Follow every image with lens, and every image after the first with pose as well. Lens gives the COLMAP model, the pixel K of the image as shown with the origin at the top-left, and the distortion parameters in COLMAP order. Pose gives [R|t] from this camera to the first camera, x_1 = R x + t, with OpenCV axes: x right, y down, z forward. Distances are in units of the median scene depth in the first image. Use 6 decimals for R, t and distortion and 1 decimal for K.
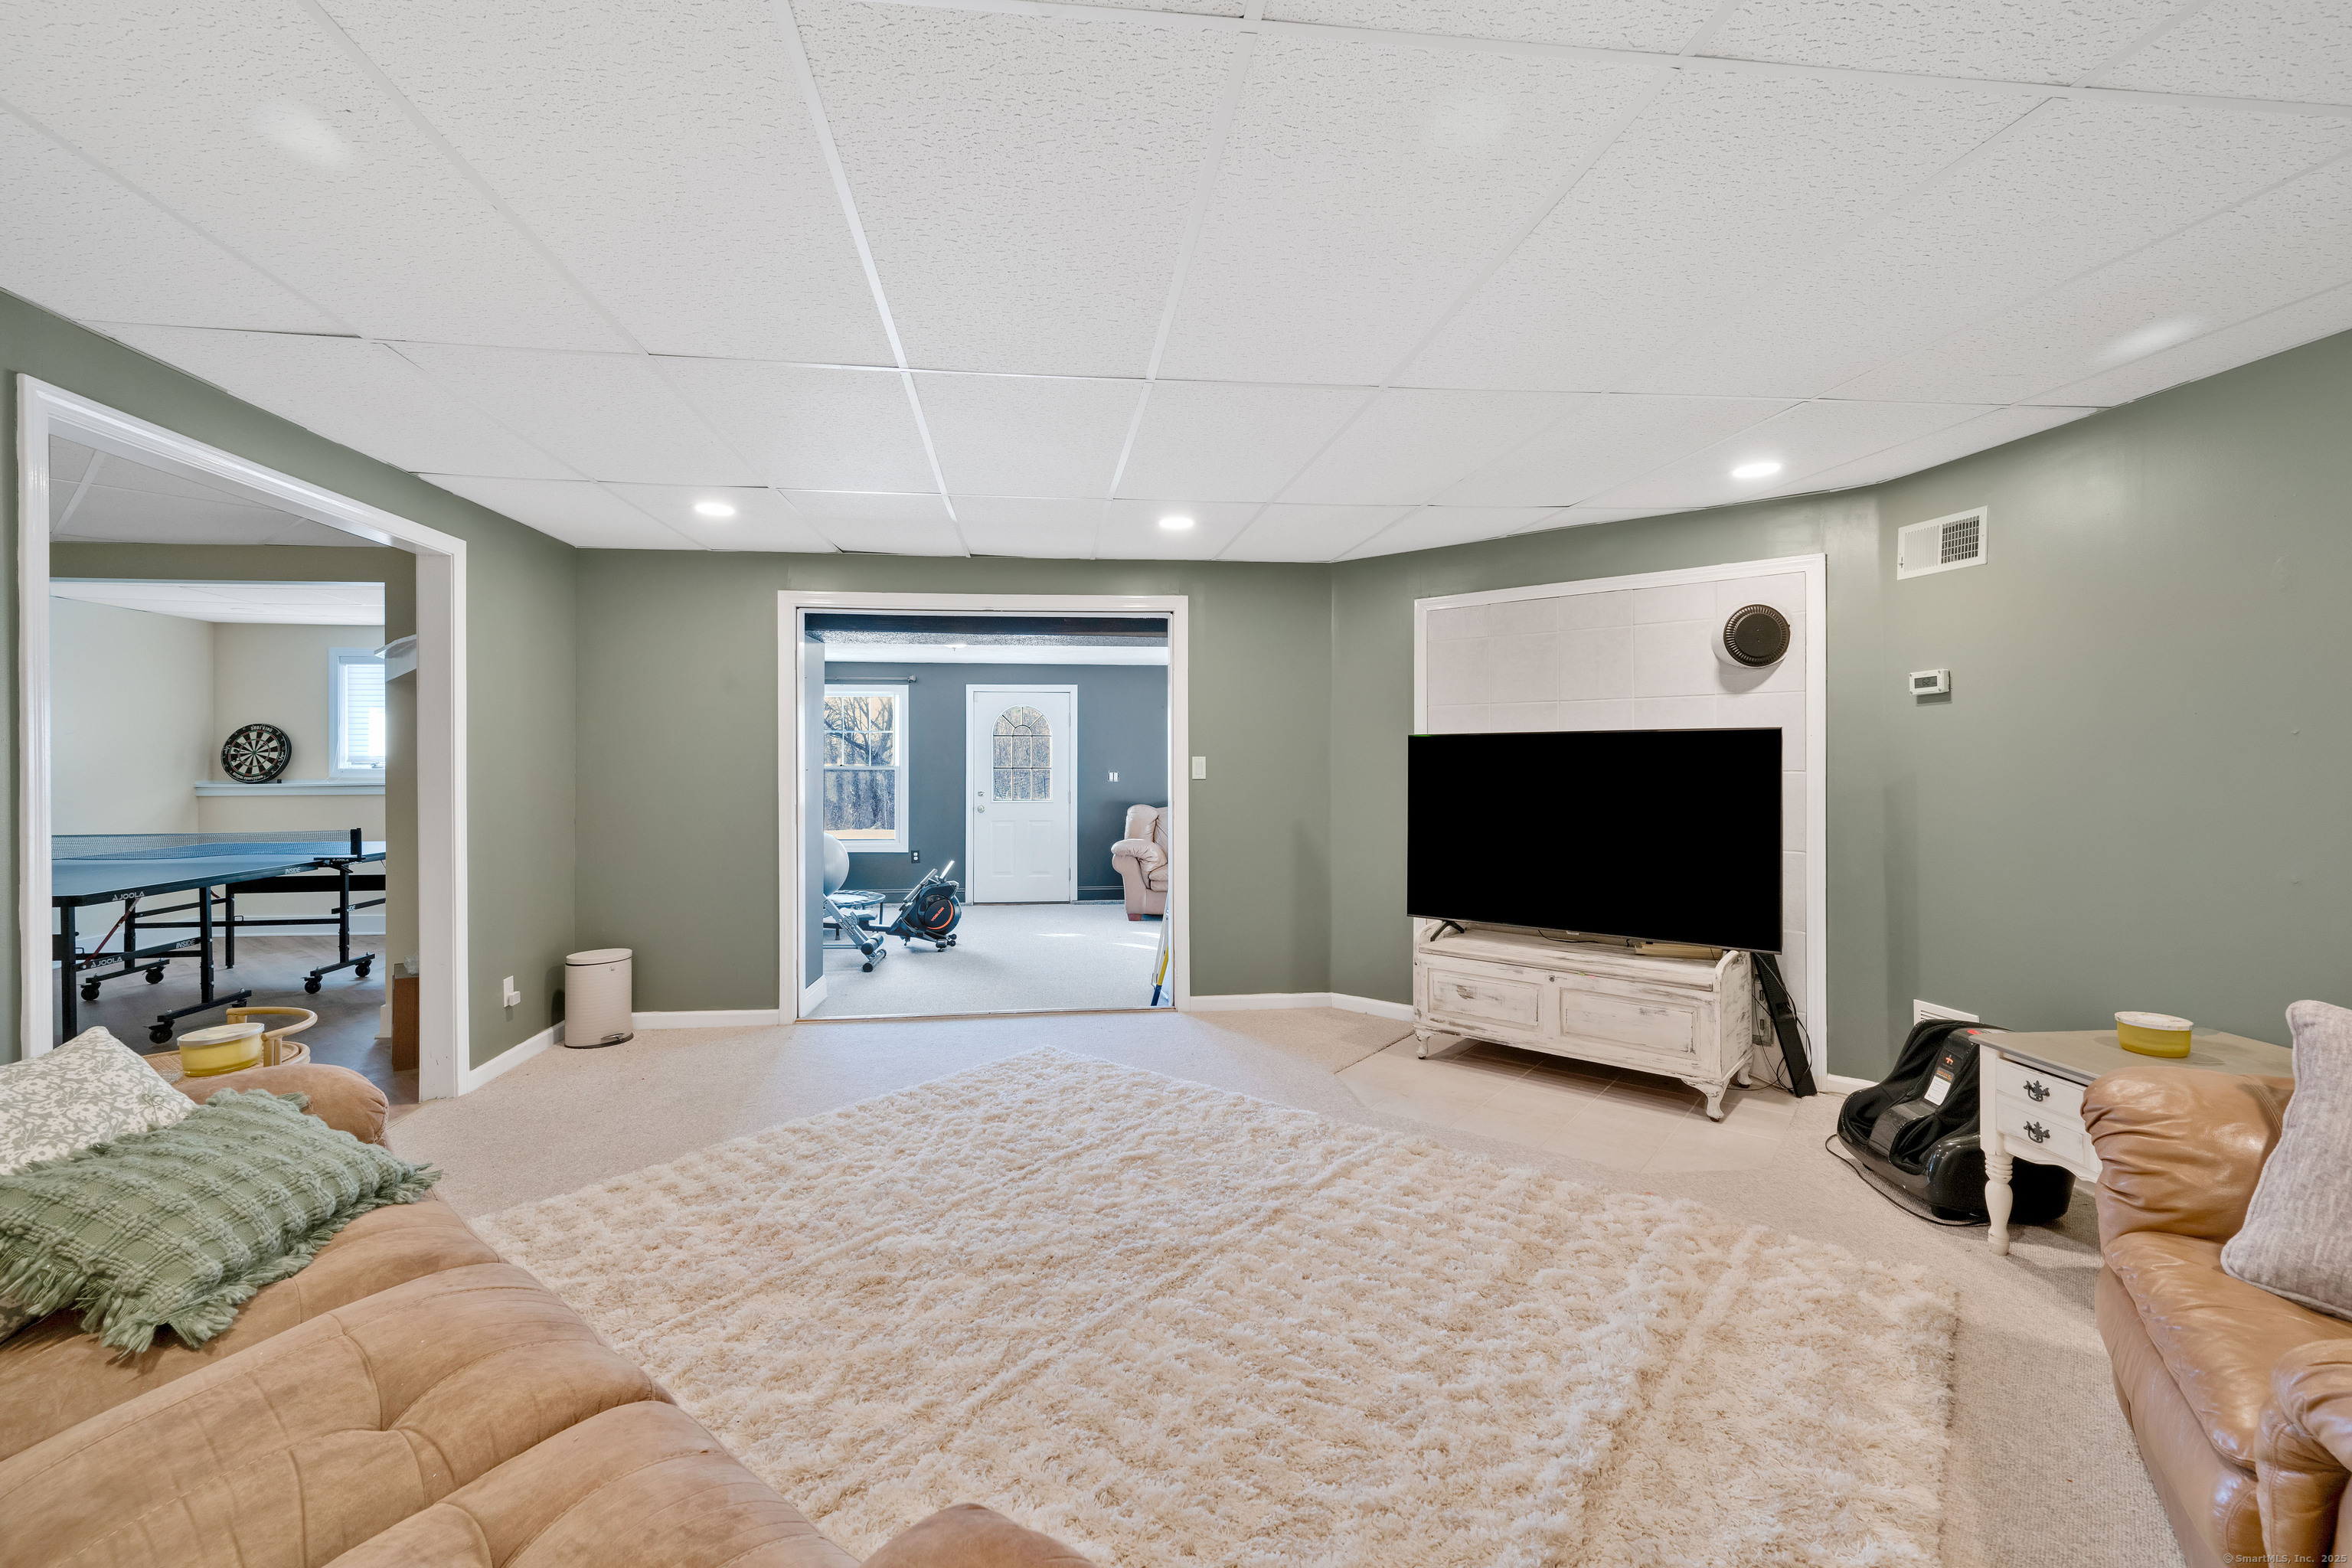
lens RADIAL K [[932.3, 0, 1176.1], [0, 932.3, 774.4], [0, 0, 1]] dist [-0.001521, -0.000166]
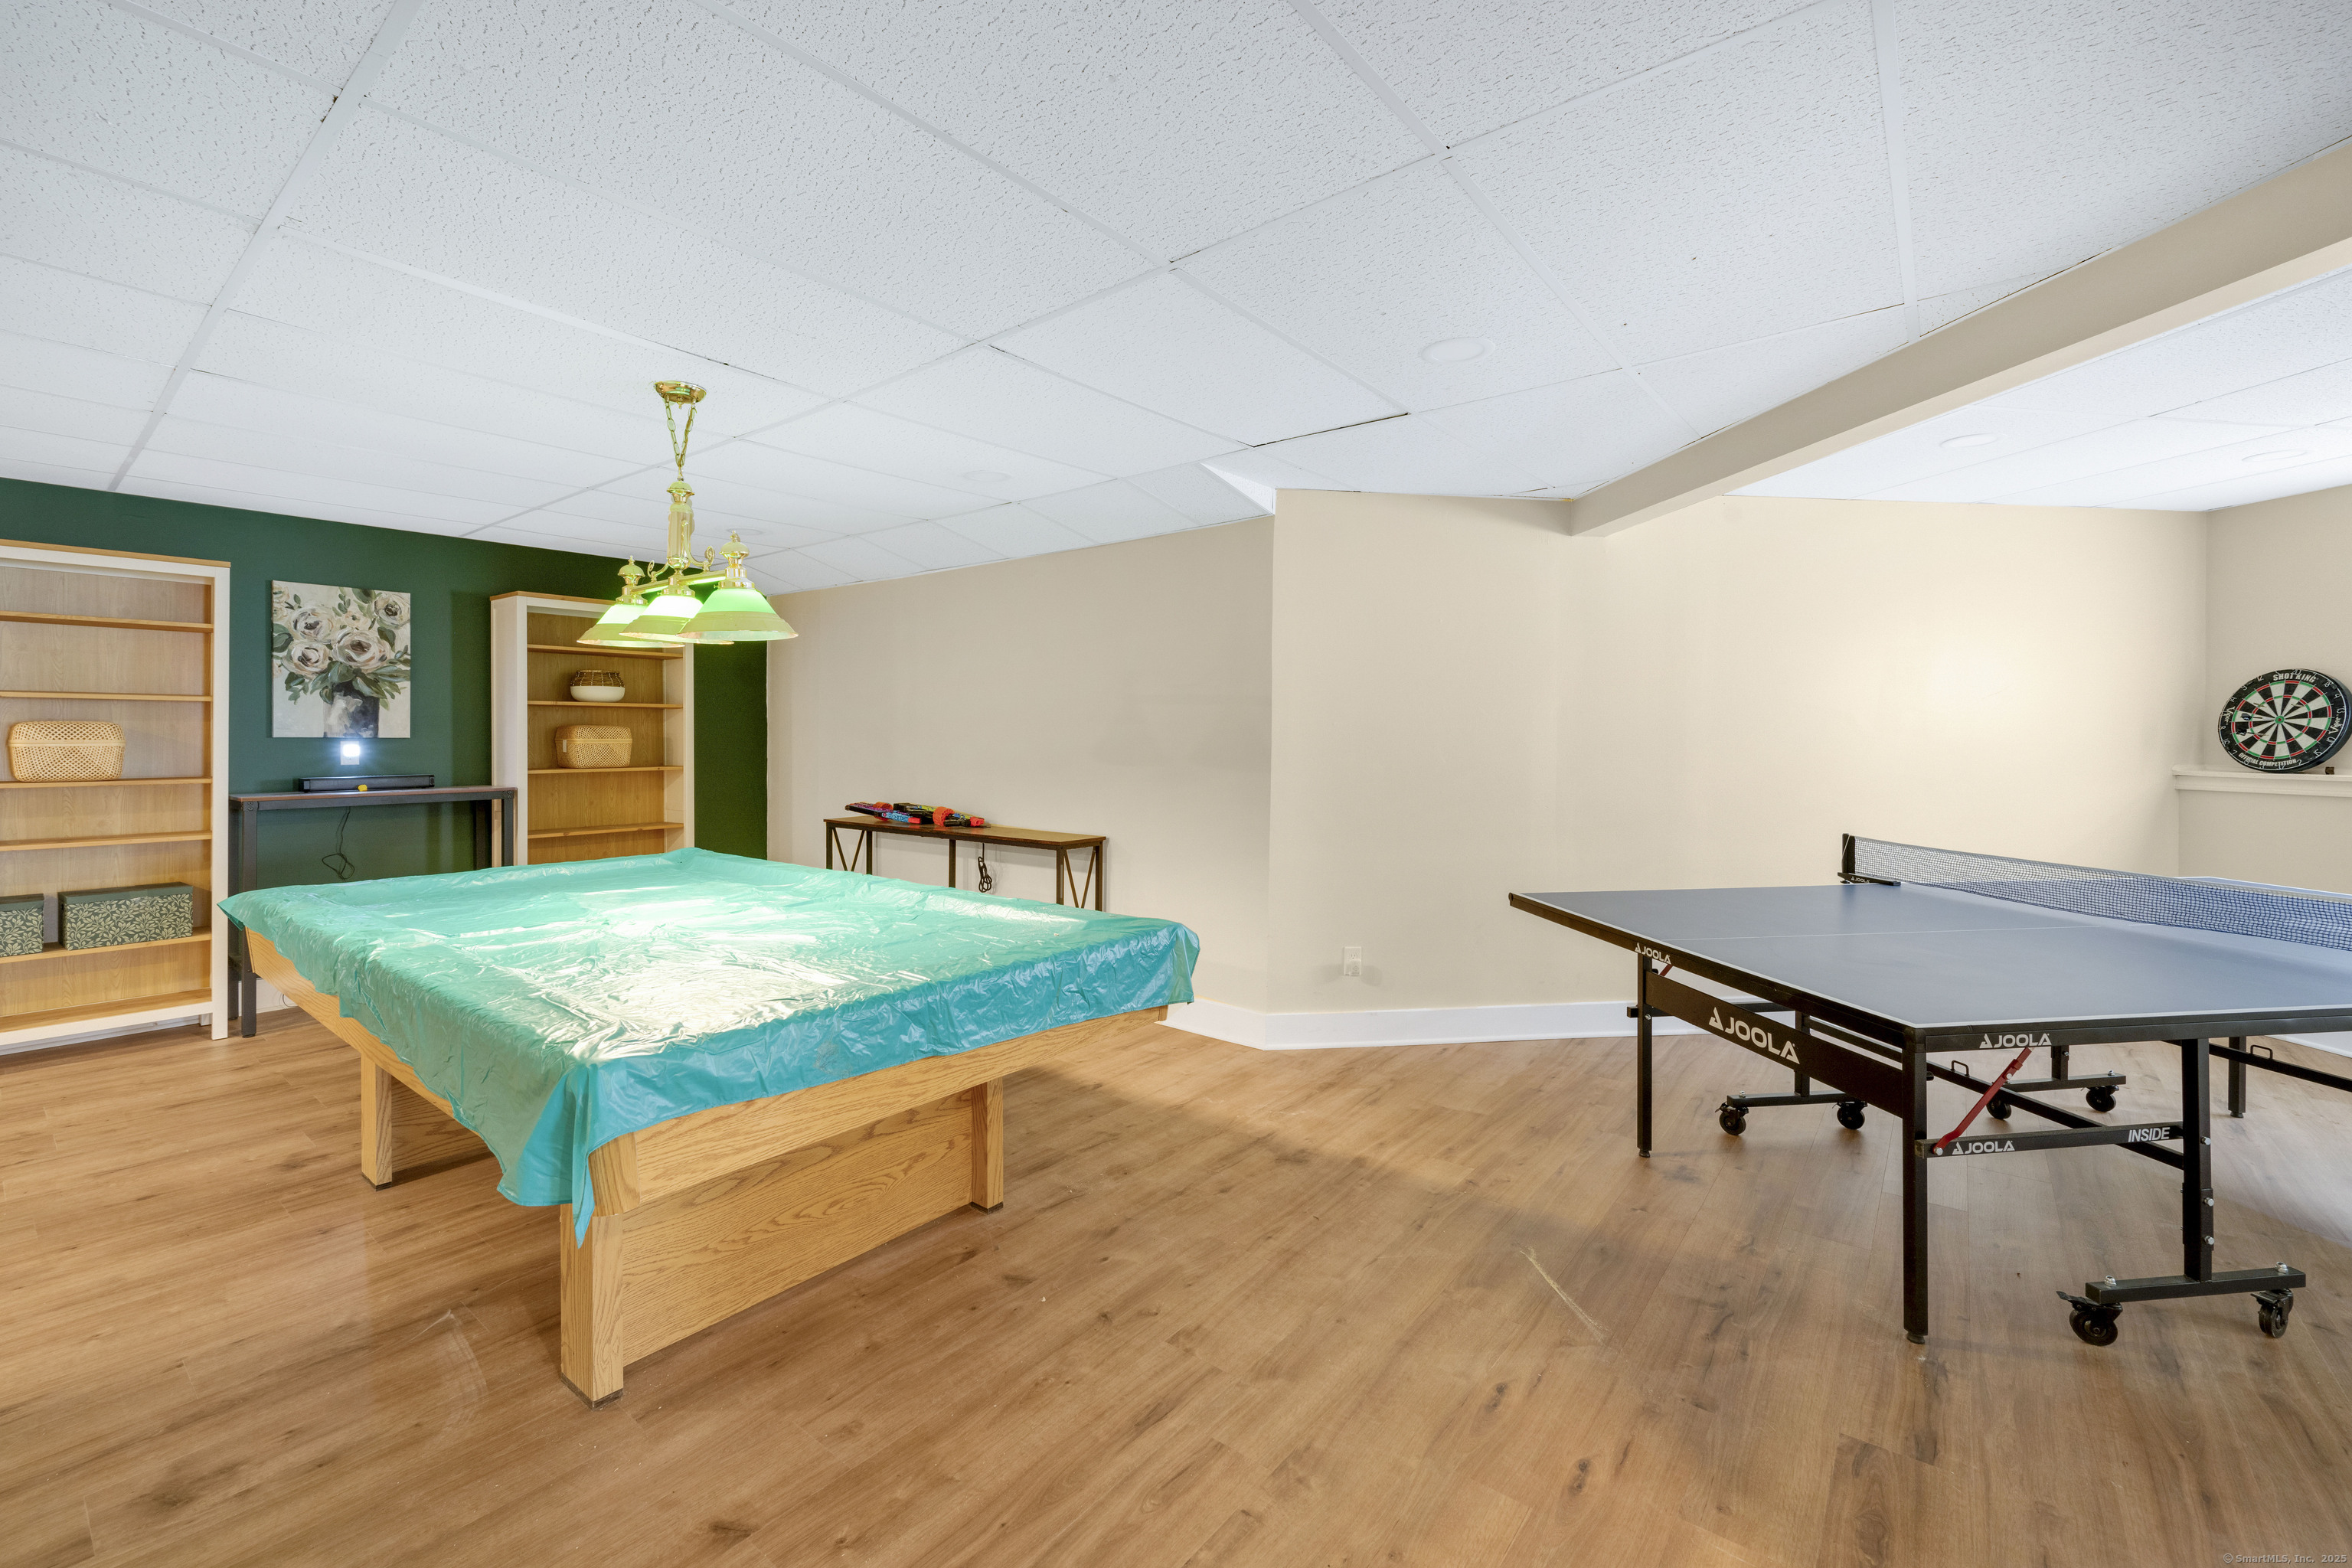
lens RADIAL K [[924.7, 0, 1171.7], [0, 924.7, 732.2], [0, 0, 1]] dist [0.000587, 0.000159]
pose [[-0.067682, -0.002734, -0.997703, -0.372222], [-0.010560, 0.999942, -0.002024, -0.007058], [0.997651, 0.010399, -0.067707, 0.354579]]
